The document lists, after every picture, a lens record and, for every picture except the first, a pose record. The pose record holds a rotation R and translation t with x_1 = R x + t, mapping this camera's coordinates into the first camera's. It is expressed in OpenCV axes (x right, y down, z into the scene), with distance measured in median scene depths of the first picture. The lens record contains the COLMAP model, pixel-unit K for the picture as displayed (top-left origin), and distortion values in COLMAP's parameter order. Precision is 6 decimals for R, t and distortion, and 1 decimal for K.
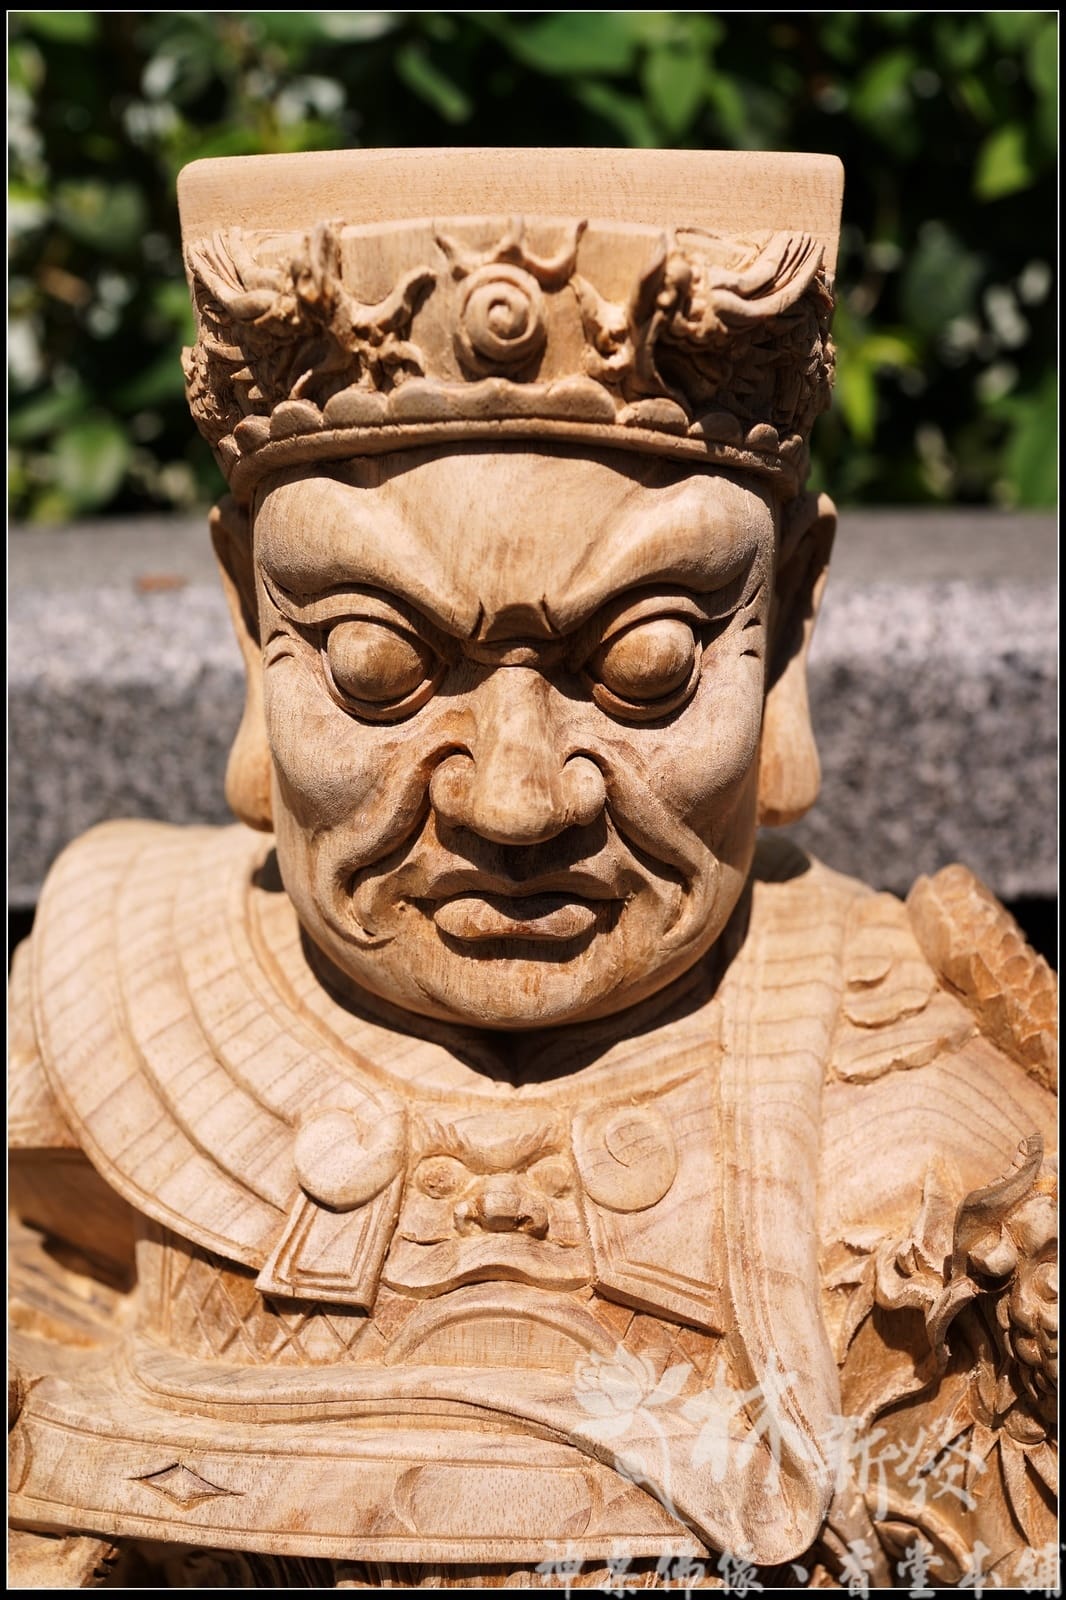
lens RADIAL K [[1658.5, 0, 520.6], [0, 1658.5, 793.6], [0, 0, 1]] dist [-0.116550, 0.000000]
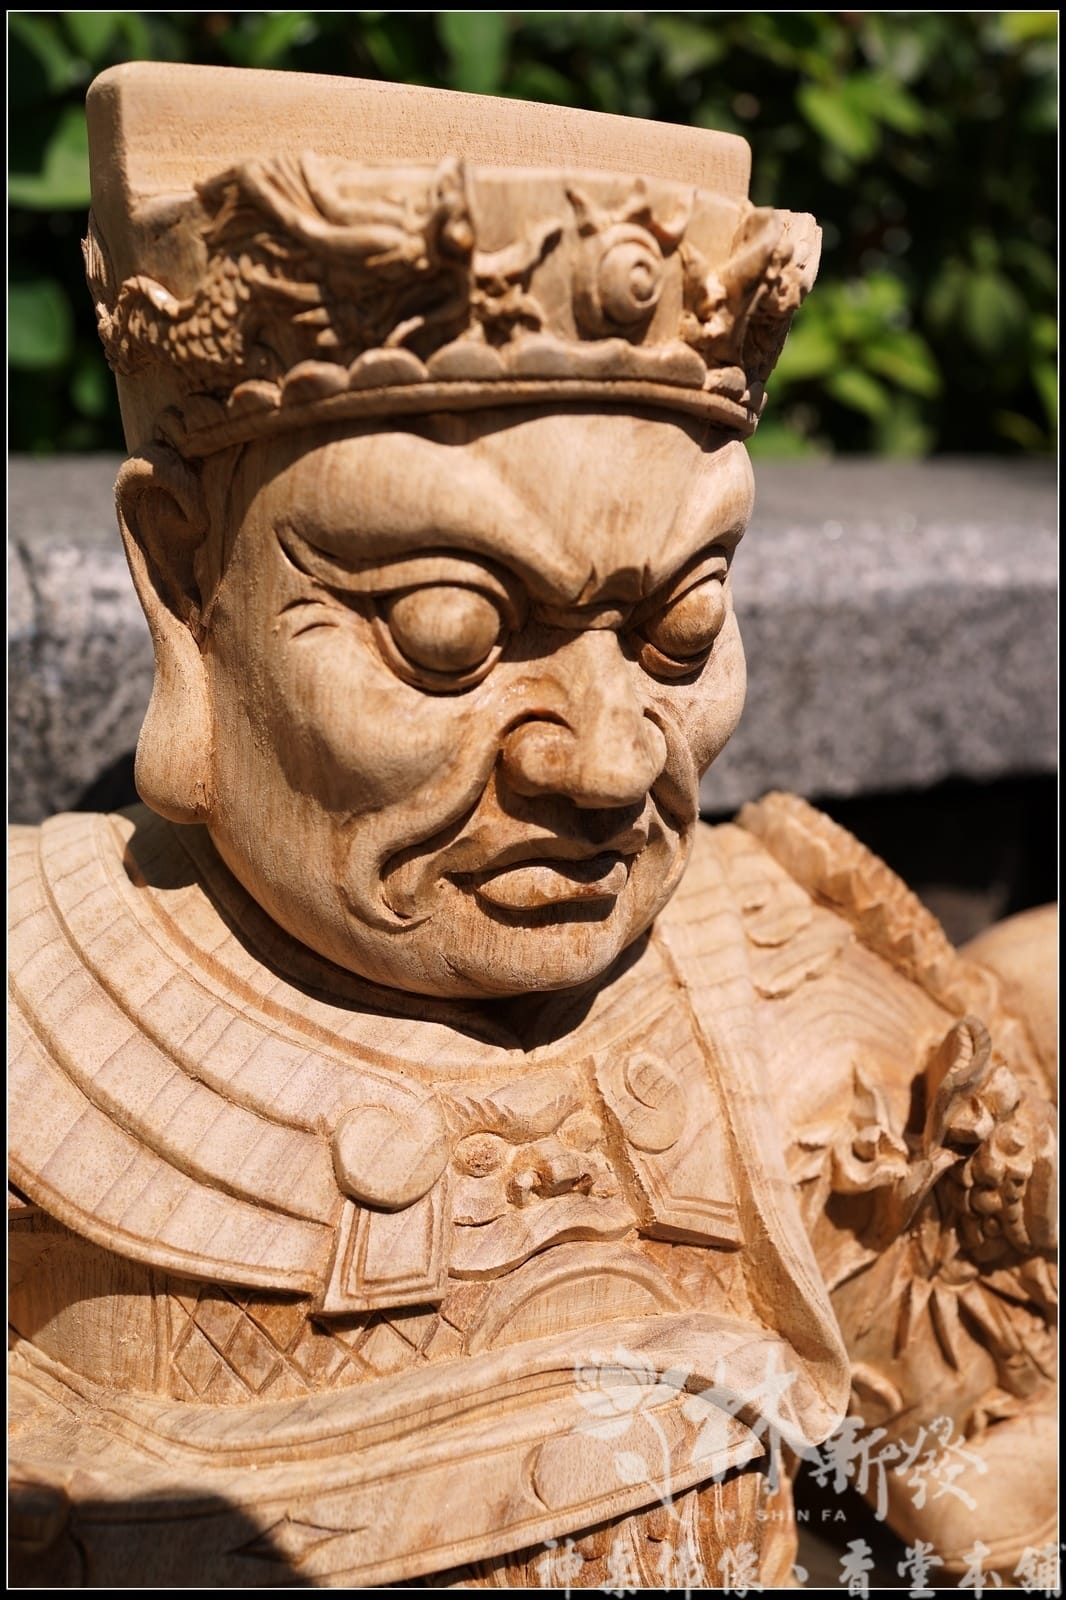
lens RADIAL K [[1658.5, 0, 532.2], [0, 1658.5, 794.2], [0, 0, 1]] dist [-0.116550, 0.000000]
pose [[0.861367, -0.086490, 0.500566, -0.513929], [0.066047, 0.996103, 0.058458, -0.036812], [-0.503671, -0.017293, 0.863723, 0.149750]]
